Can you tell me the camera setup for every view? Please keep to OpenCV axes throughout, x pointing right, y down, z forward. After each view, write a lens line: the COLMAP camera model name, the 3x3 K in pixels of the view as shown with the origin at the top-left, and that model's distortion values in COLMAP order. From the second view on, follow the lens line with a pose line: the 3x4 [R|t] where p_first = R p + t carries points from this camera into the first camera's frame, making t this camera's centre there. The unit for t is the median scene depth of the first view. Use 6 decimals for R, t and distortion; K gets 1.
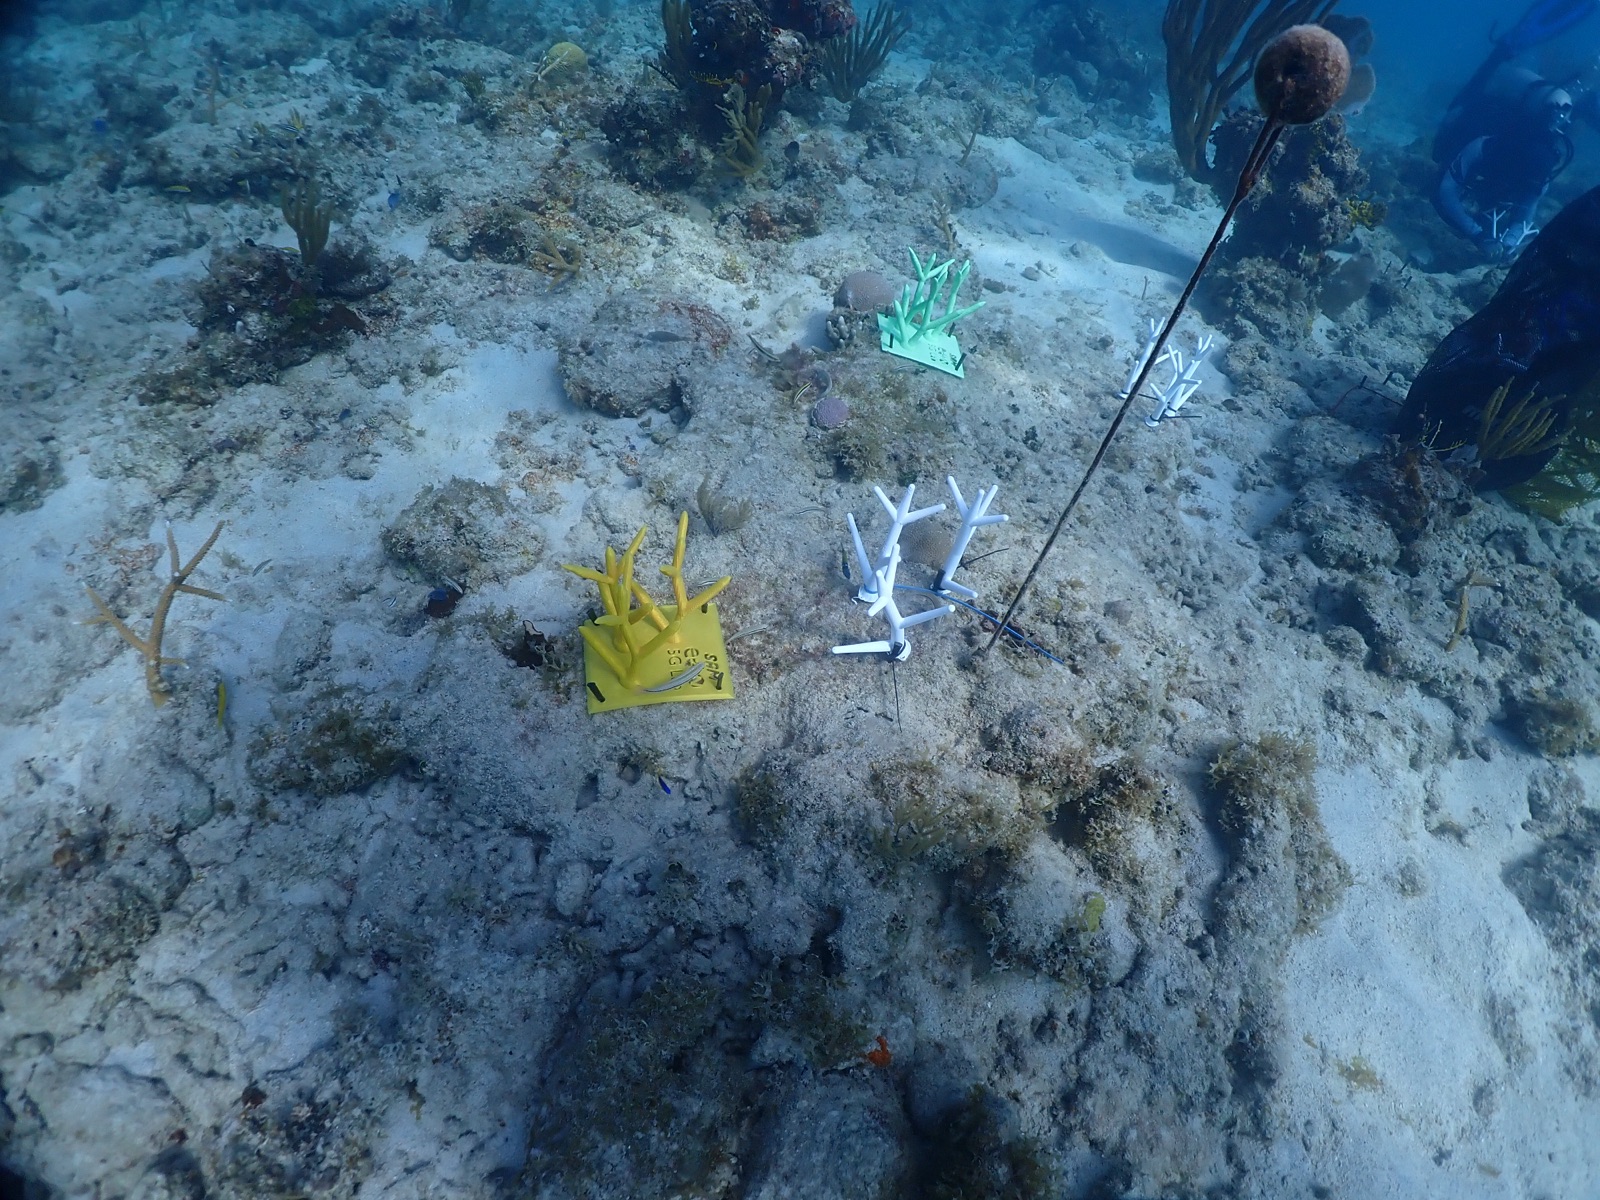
lens RADIAL K [[769.4, 0, 810.8], [0, 769.4, 590.2], [0, 0, 1]] dist [-0.137349, 0.020798]
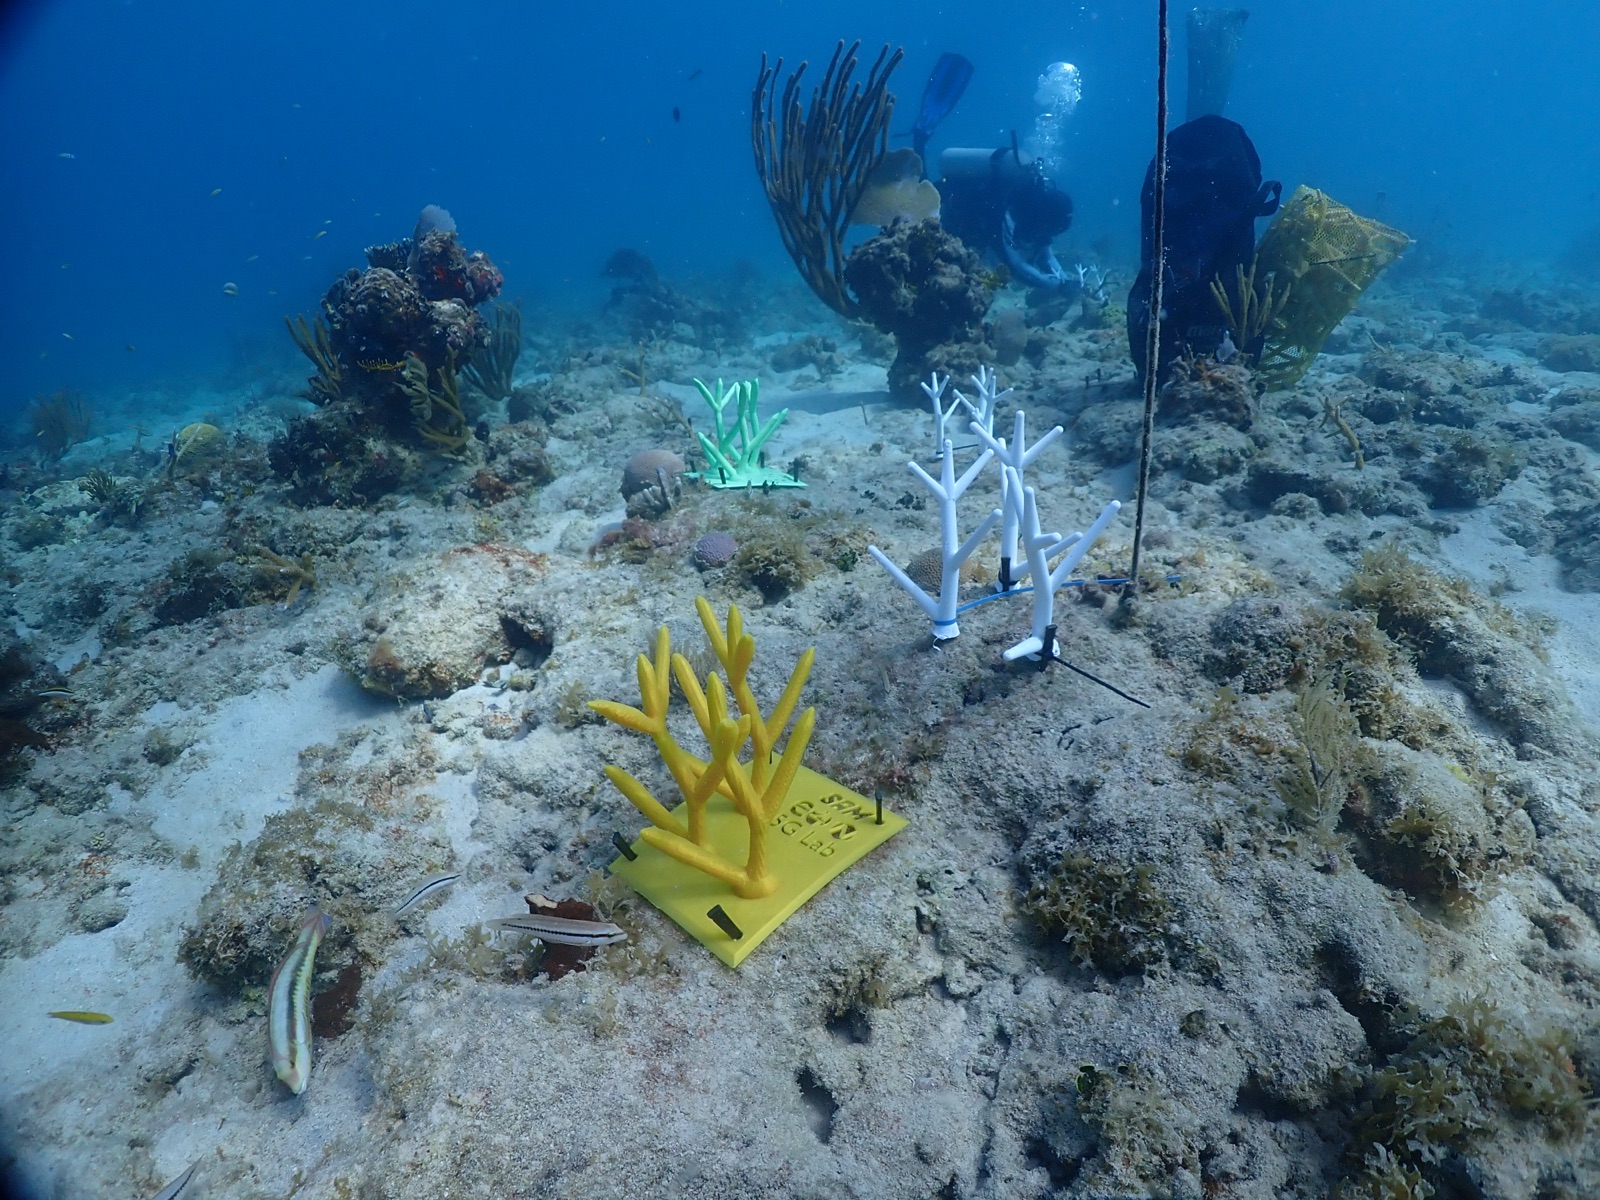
lens RADIAL K [[769.4, 0, 803.7], [0, 769.4, 590.2], [0, 0, 1]] dist [-0.137349, 0.020798]
pose [[0.827055, -0.408540, 0.386102, -0.212299], [0.527065, 0.802370, -0.280007, 0.075094], [-0.195403, 0.435082, 0.878932, 0.259100]]
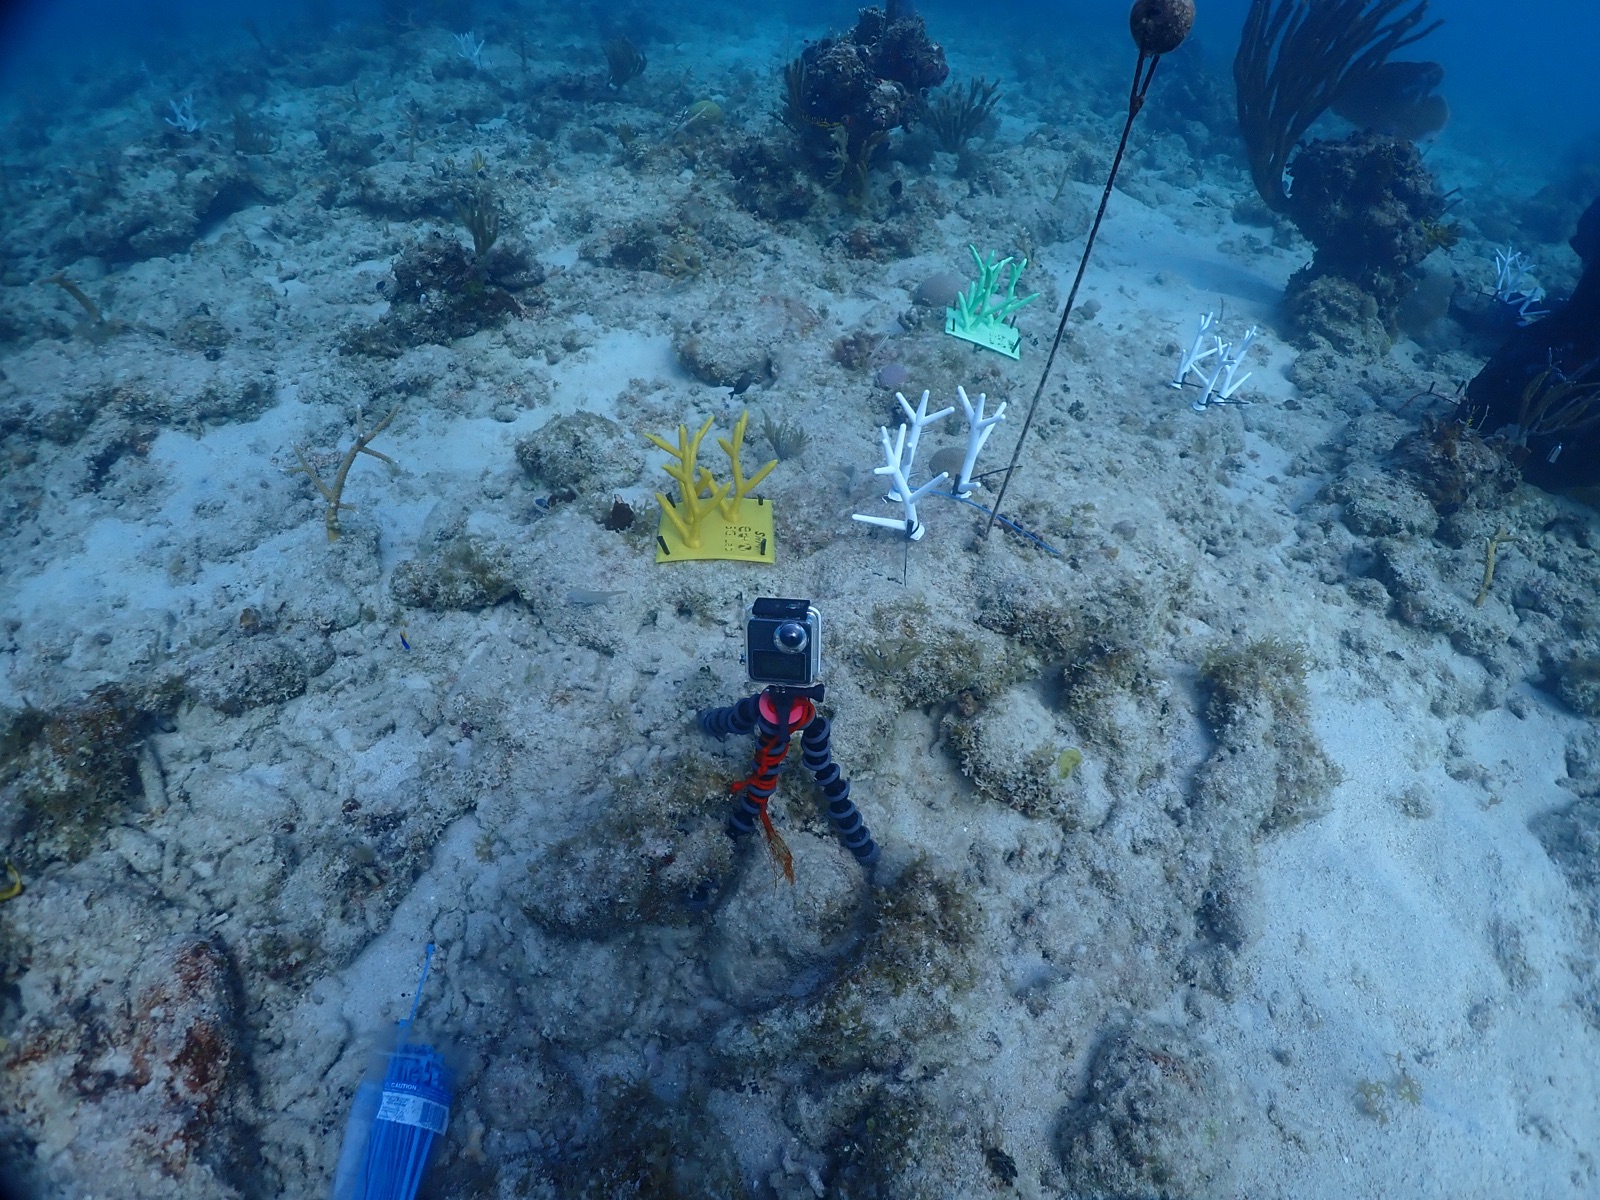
lens RADIAL K [[769.4, 0, 812.6], [0, 769.4, 590.6], [0, 0, 1]] dist [-0.137349, 0.020798]
pose [[0.985156, 0.056516, -0.162093, 0.103689], [-0.070734, 0.994009, -0.083327, 0.181852], [0.156412, 0.093555, 0.983251, -0.119081]]
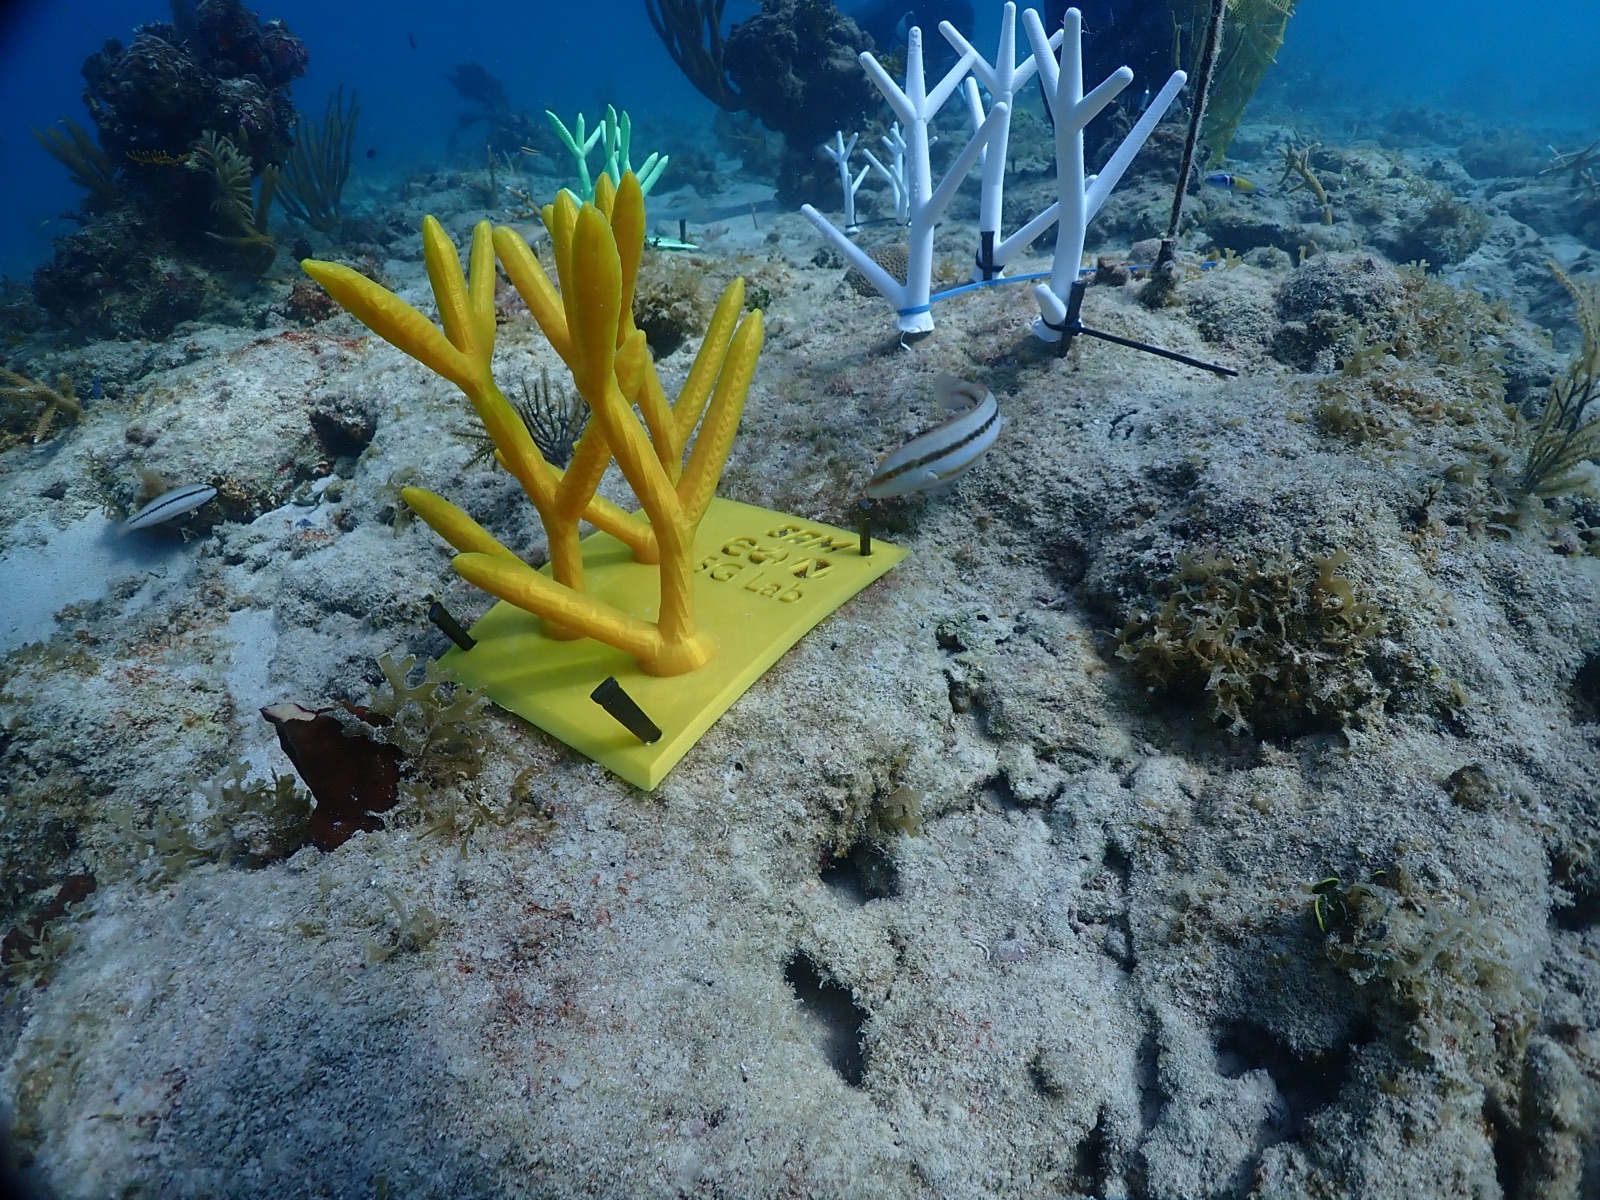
lens RADIAL K [[769.4, 0, 804.3], [0, 769.4, 591.2], [0, 0, 1]] dist [-0.137349, 0.020798]
pose [[0.740470, -0.527773, 0.416126, -0.202574], [0.604967, 0.793115, -0.070593, 0.097262], [-0.292778, 0.304014, 0.906563, 0.431346]]
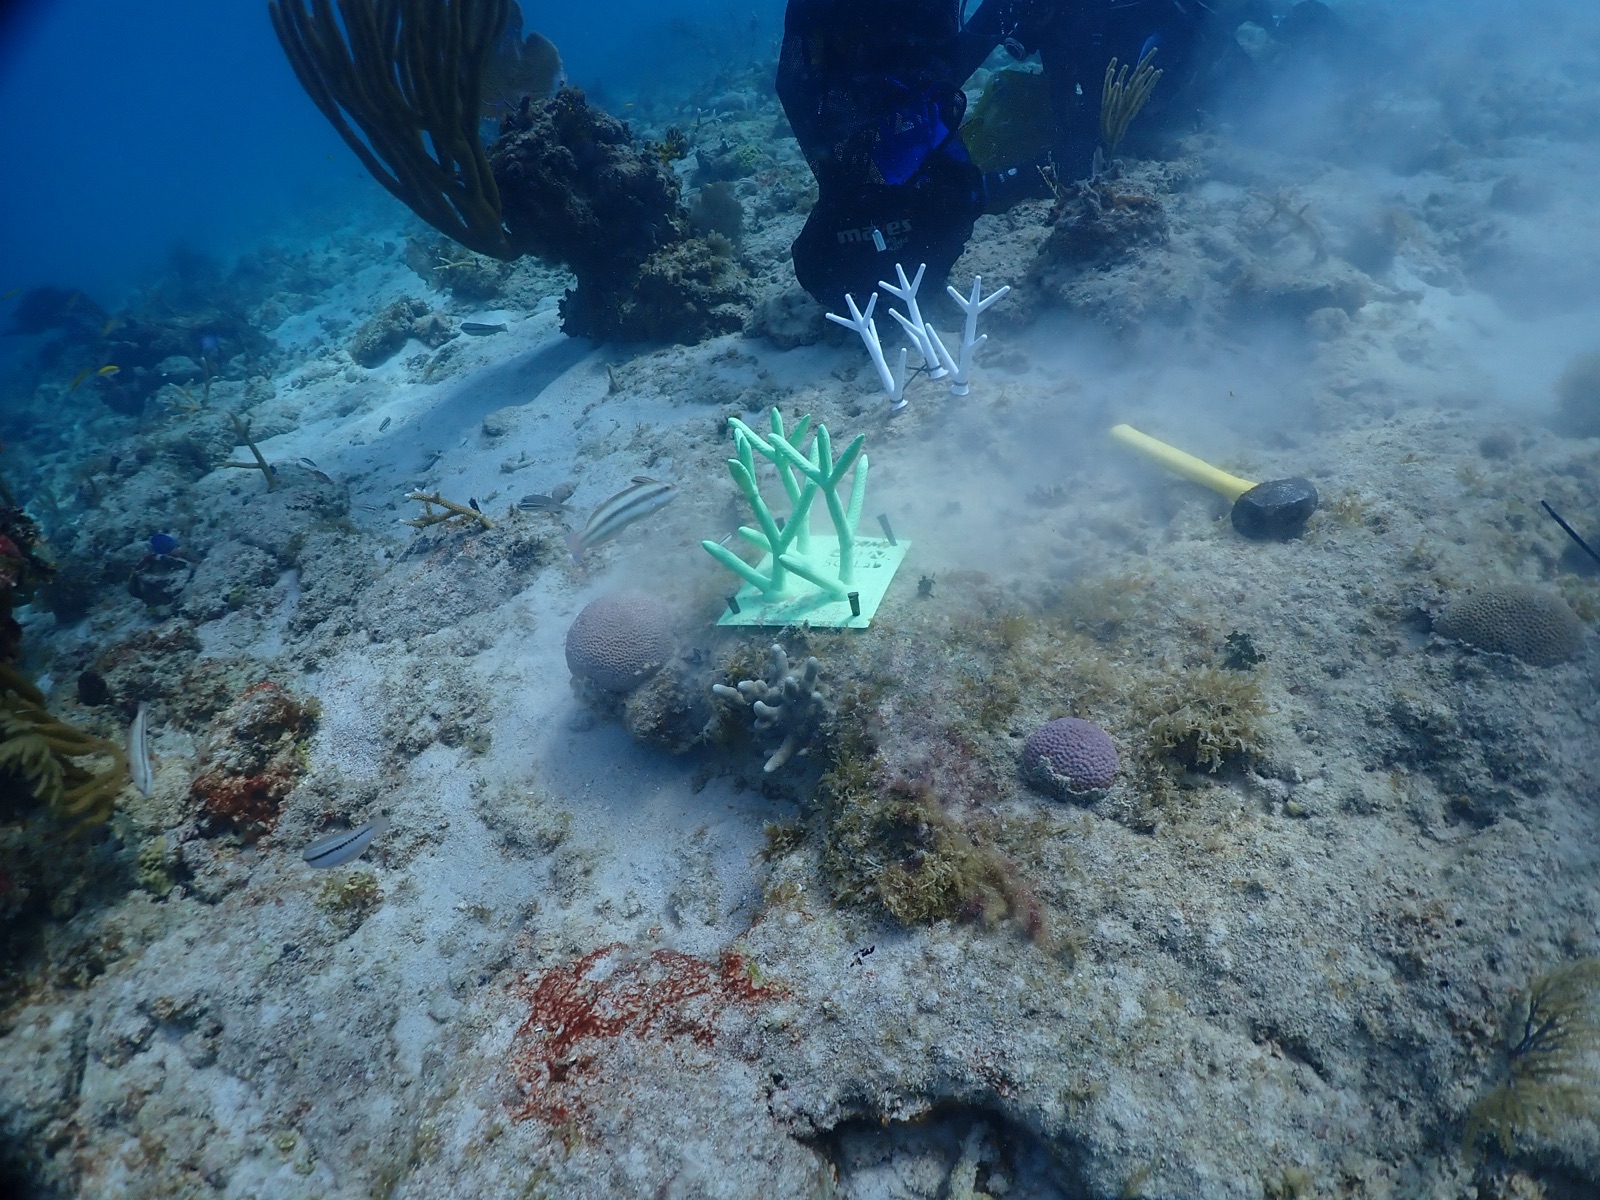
lens RADIAL K [[769.4, 0, 806.0], [0, 769.4, 593.7], [0, 0, 1]] dist [-0.137349, 0.020798]
pose [[0.257450, -0.768264, 0.586080, -0.182298], [0.871186, 0.446937, 0.203178, -0.457935], [-0.418036, 0.458277, 0.784365, 0.627269]]
